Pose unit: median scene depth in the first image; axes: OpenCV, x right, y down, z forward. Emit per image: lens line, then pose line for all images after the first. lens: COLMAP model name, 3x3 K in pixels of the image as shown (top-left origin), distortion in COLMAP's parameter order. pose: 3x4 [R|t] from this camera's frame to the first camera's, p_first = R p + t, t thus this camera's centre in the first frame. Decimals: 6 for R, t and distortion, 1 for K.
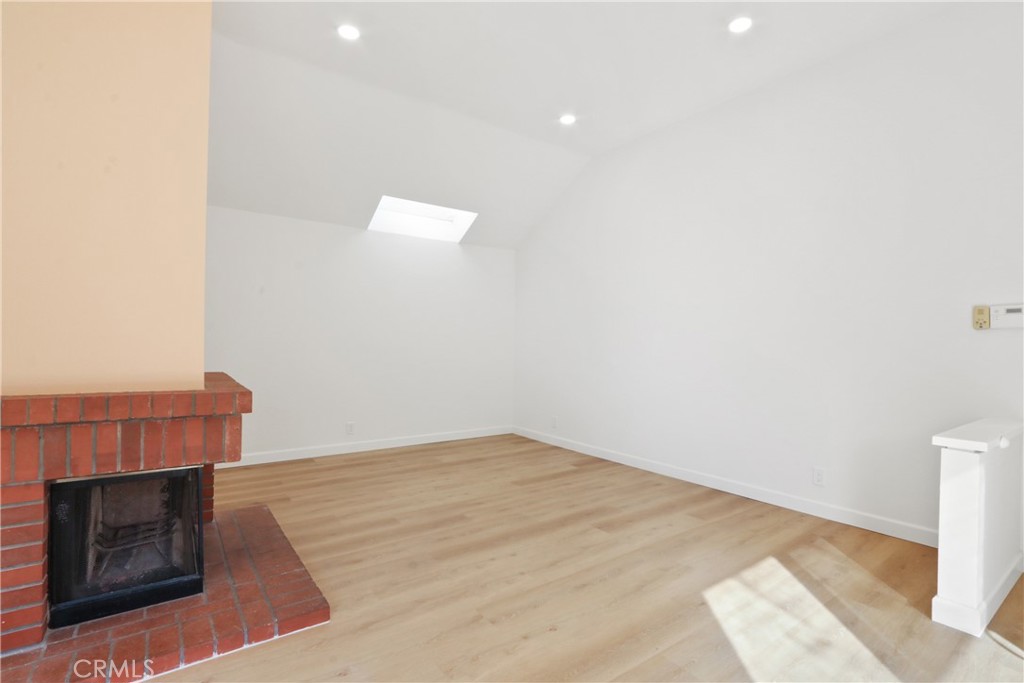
lens RADIAL K [[472.3, 0, 511.2], [0, 472.3, 335.3], [0, 0, 1]] dist [-0.024194, 0.003845]
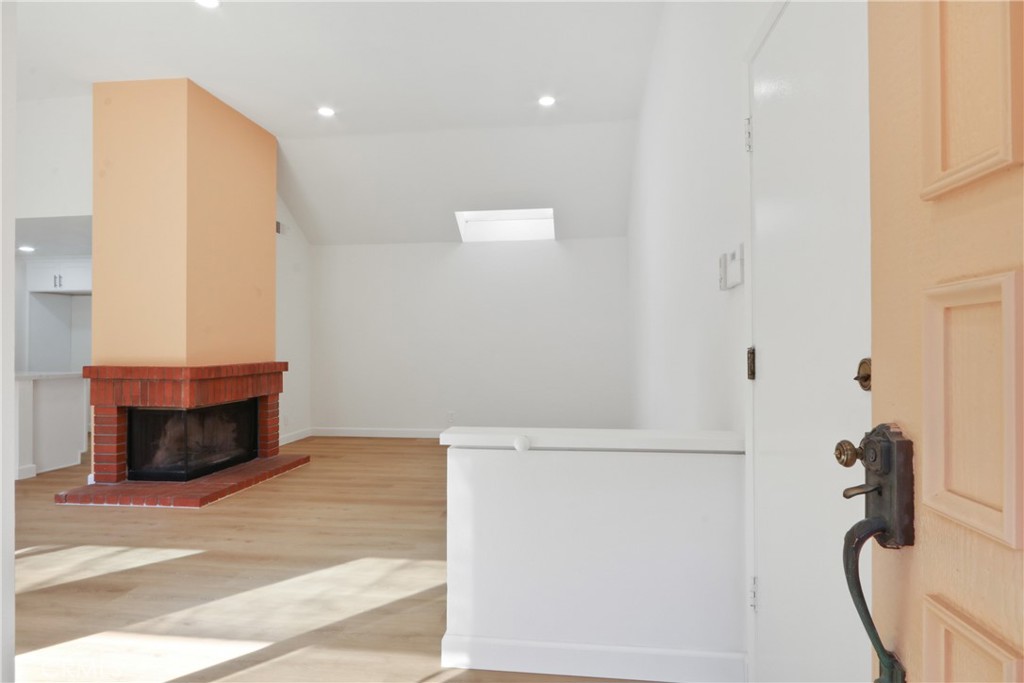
lens RADIAL K [[533.5, 0, 514.8], [0, 533.5, 346.6], [0, 0, 1]] dist [0.004029, 0.000703]
pose [[0.748540, -0.007410, -0.663049, 1.782300], [0.016413, 0.999838, 0.007355, 0.051875], [0.662887, -0.016388, 0.748540, 0.353876]]
